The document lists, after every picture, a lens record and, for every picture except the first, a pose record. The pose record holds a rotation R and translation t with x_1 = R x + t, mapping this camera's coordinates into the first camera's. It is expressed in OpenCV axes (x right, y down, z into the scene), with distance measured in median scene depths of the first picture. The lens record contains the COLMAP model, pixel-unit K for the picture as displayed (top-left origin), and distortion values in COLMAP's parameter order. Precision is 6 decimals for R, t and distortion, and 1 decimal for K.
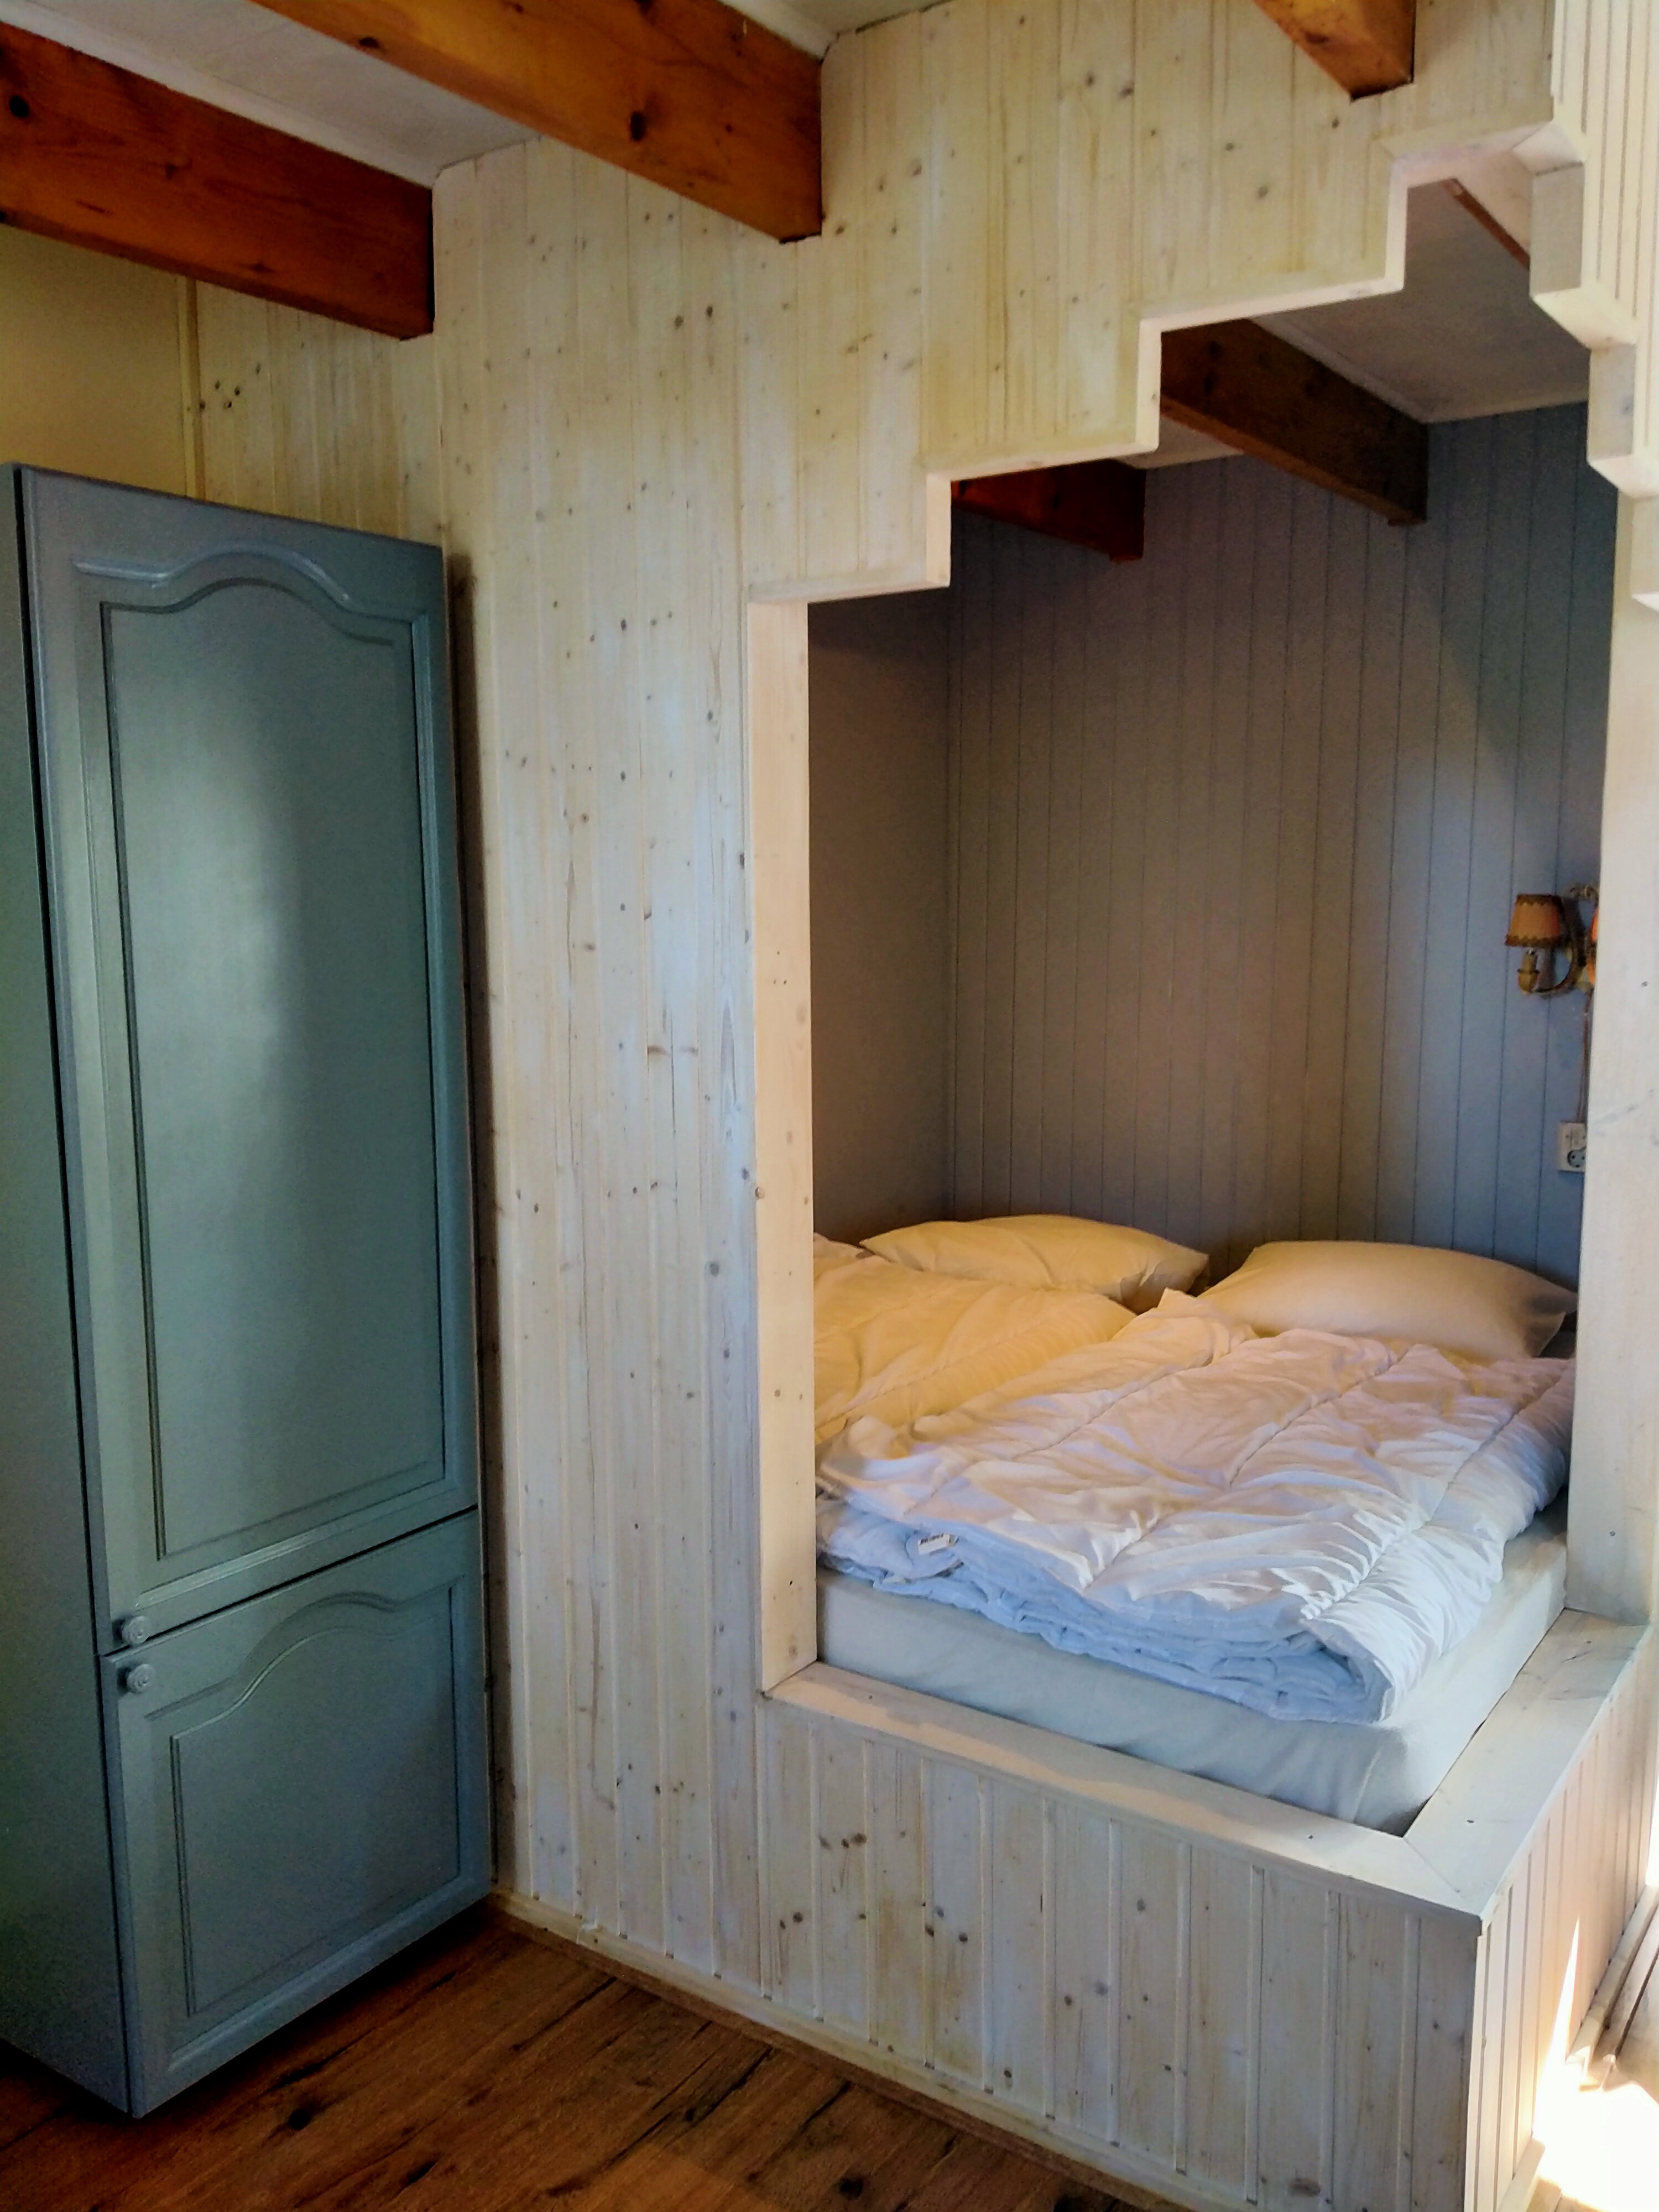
lens RADIAL K [[1767.2, 0, 829.5], [0, 1767.2, 1106.0], [0, 0, 1]] dist [-0.006471, -0.066713]
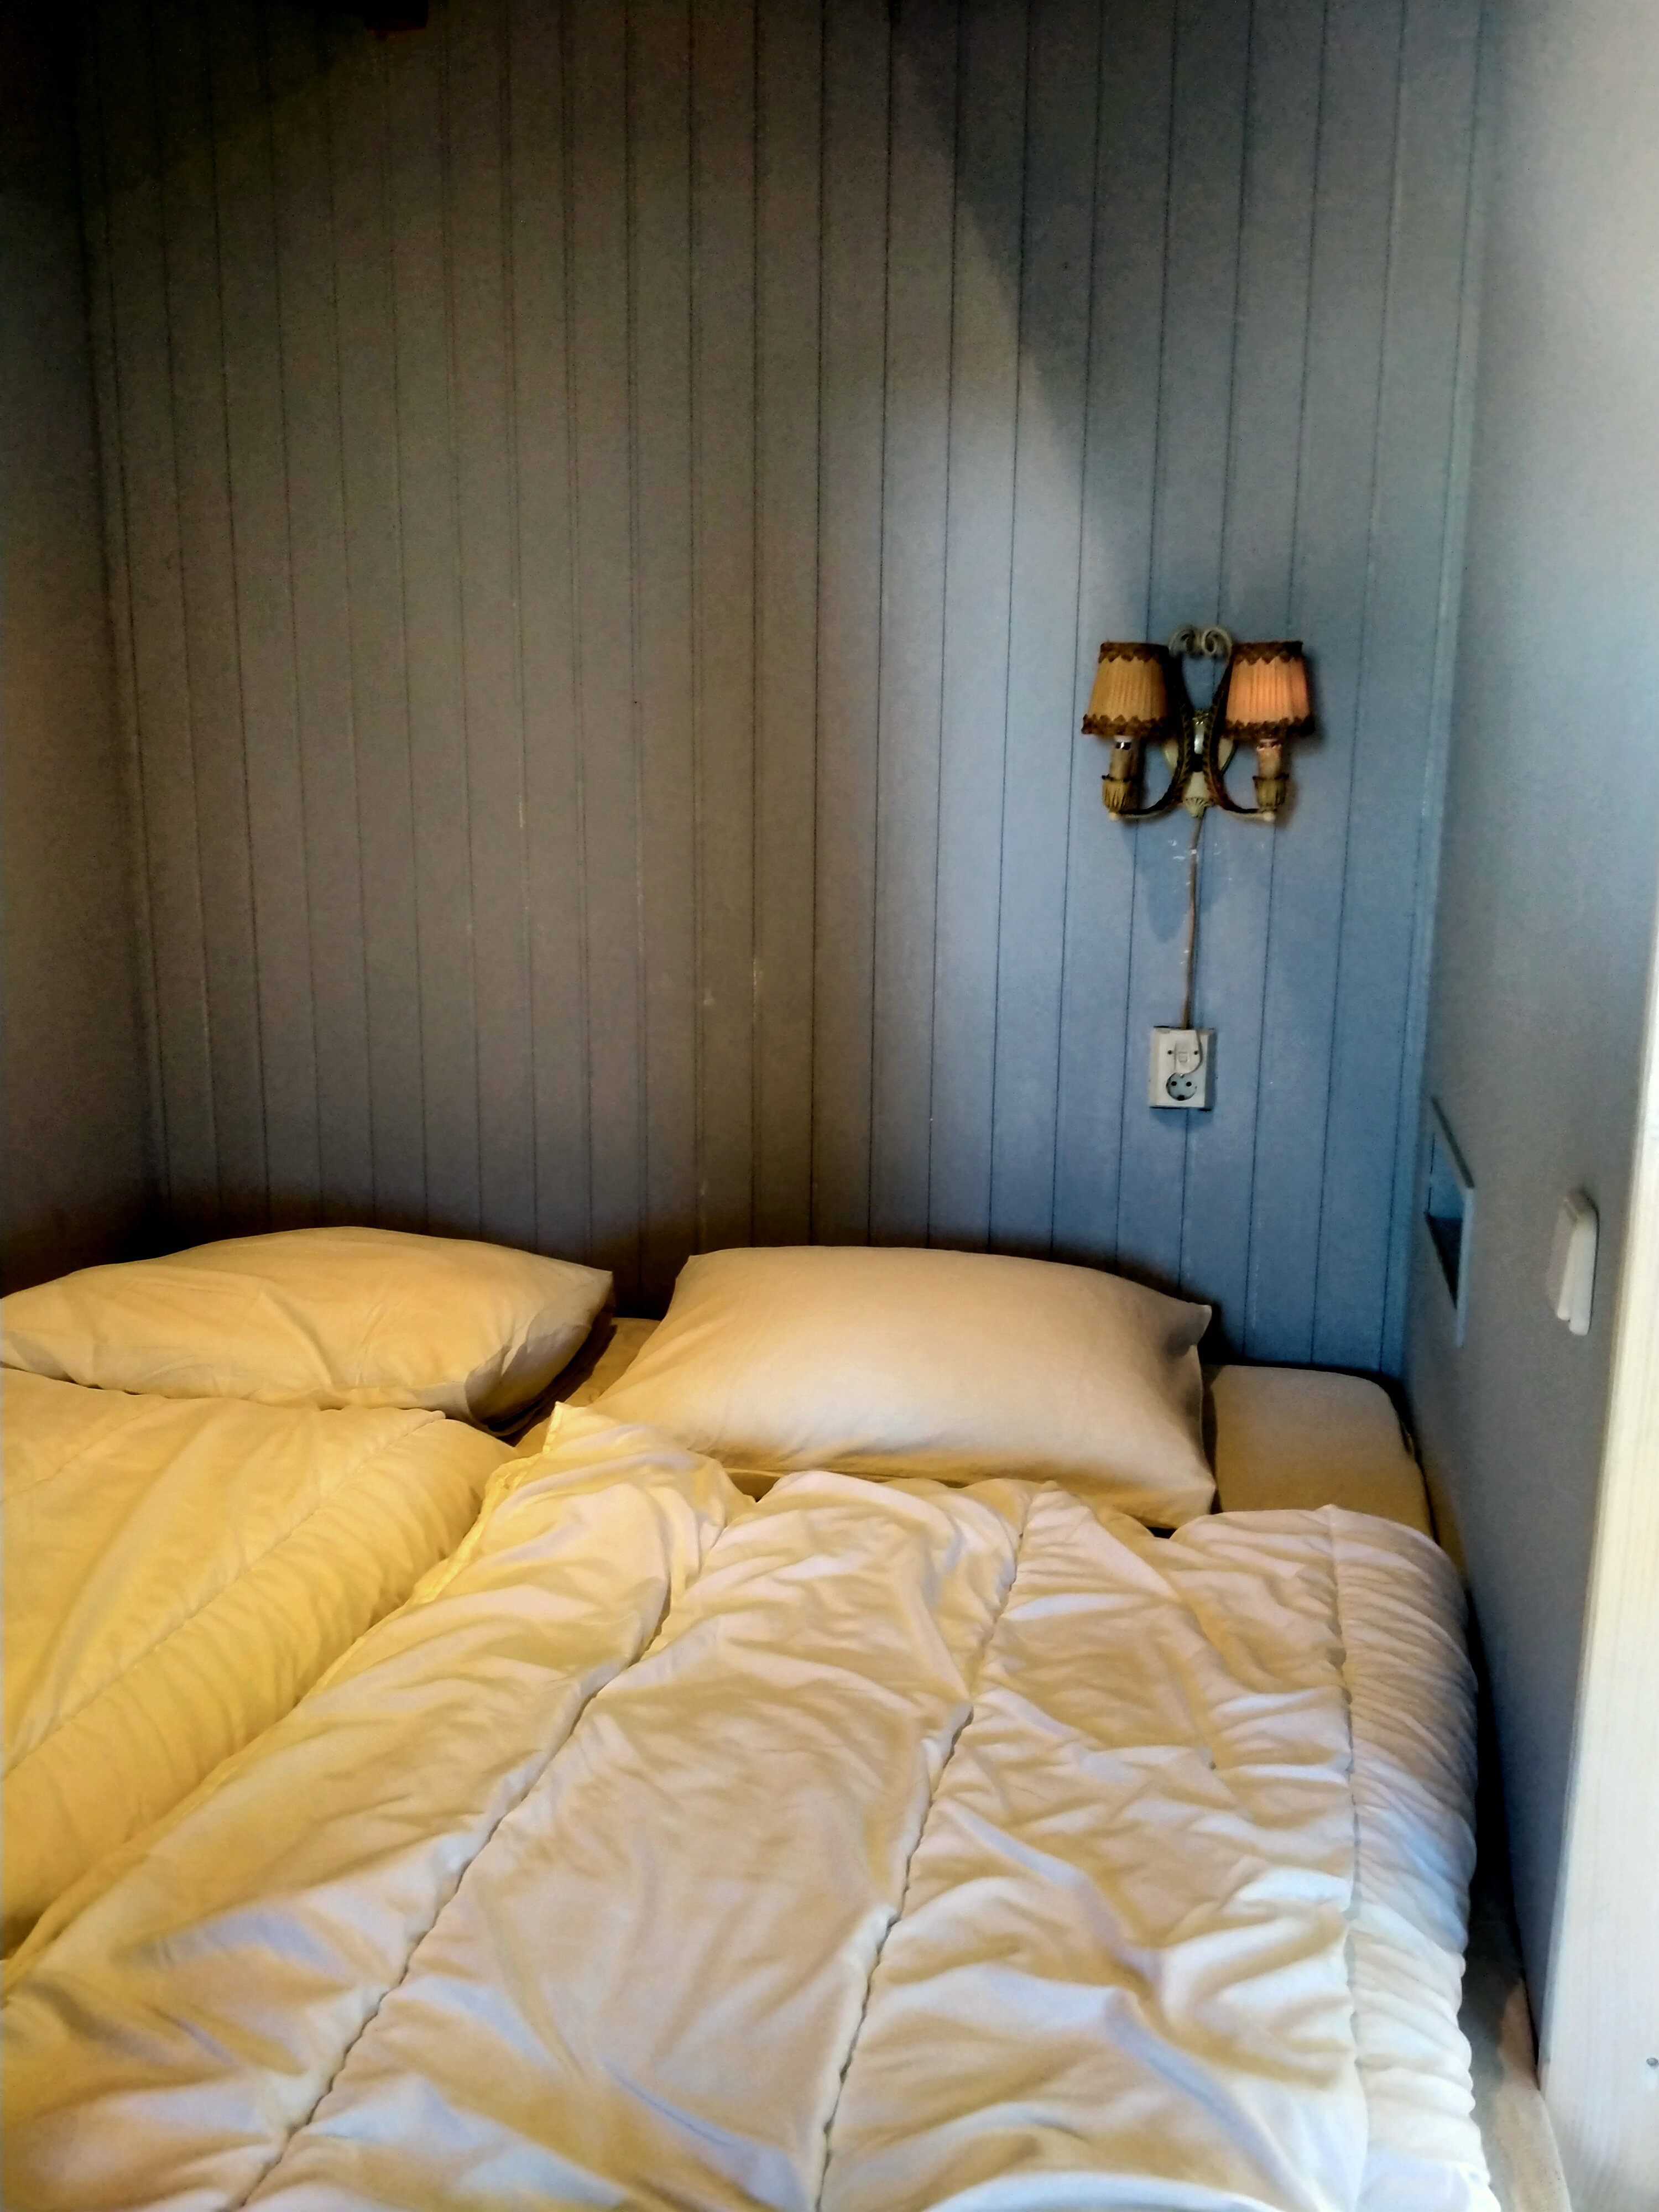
lens RADIAL K [[1767.2, 0, 829.5], [0, 1767.2, 1106.0], [0, 0, 1]] dist [-0.006471, -0.066713]
pose [[0.931582, -0.063921, 0.357867, 0.132016], [0.033512, 0.995328, 0.090544, -0.038093], [-0.361983, -0.072356, 0.929372, 0.764620]]
